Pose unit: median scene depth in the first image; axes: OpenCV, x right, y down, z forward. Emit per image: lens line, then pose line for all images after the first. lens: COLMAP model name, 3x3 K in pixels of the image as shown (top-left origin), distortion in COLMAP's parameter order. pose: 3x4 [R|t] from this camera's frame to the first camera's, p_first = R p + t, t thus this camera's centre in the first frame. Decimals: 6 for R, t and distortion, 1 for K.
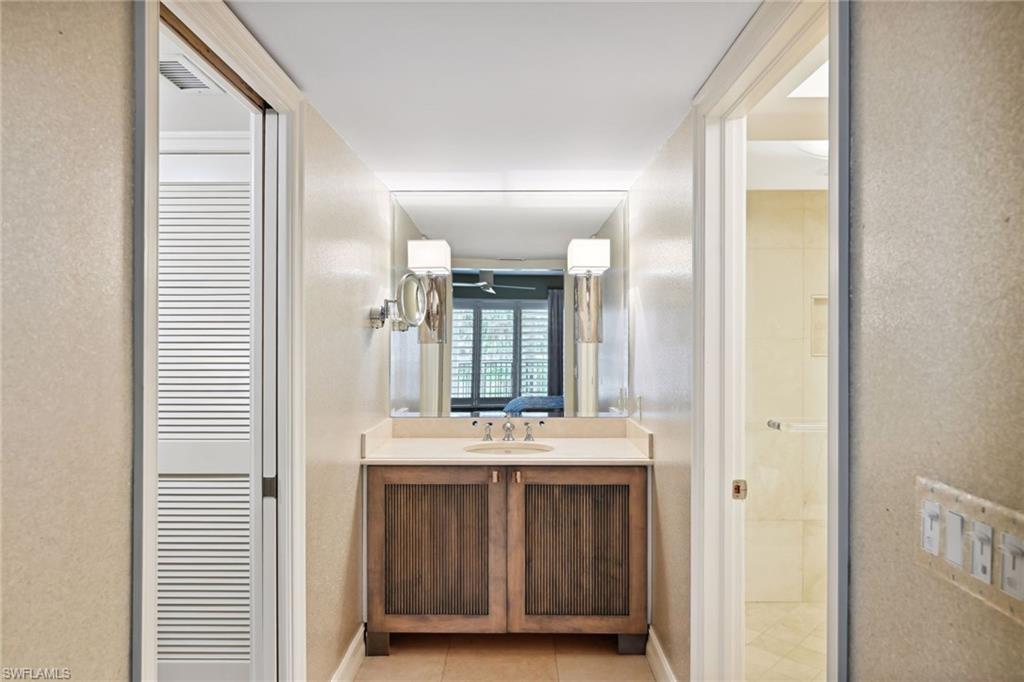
lens RADIAL K [[615.2, 0, 514.8], [0, 615.2, 339.2], [0, 0, 1]] dist [0.000559, 0.000014]
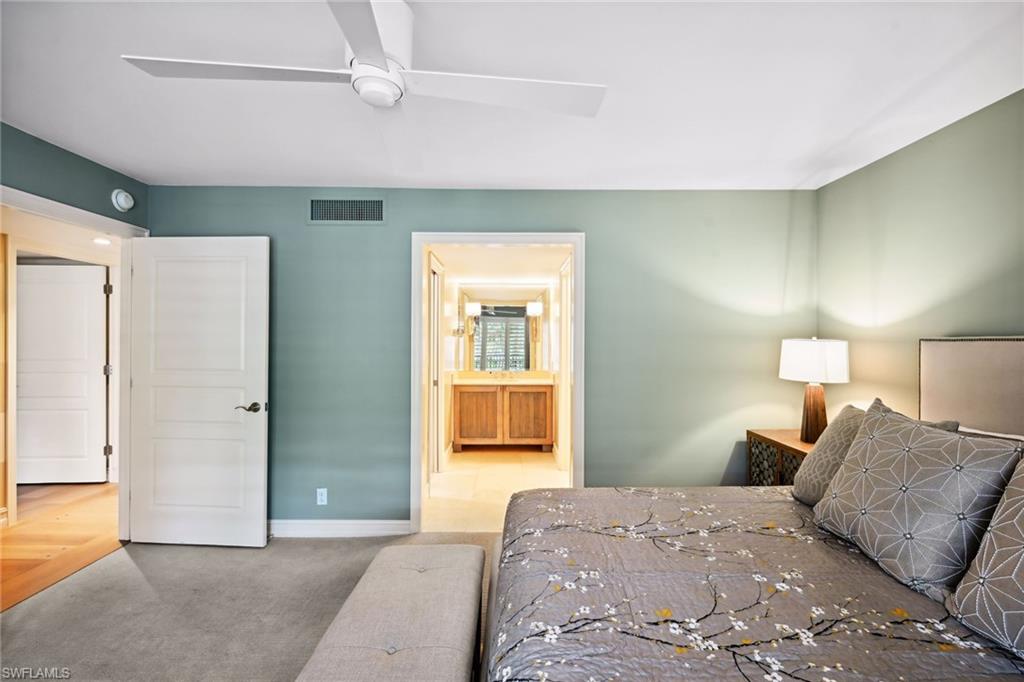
lens RADIAL K [[449.2, 0, 512.9], [0, 449.2, 339.2], [0, 0, 1]] dist [-0.002461, 0.000606]
pose [[0.999836, 0.002553, 0.017903, -0.006130], [-0.002545, 0.999997, -0.000496, -0.004031], [-0.017904, 0.000450, 0.999840, -1.060939]]
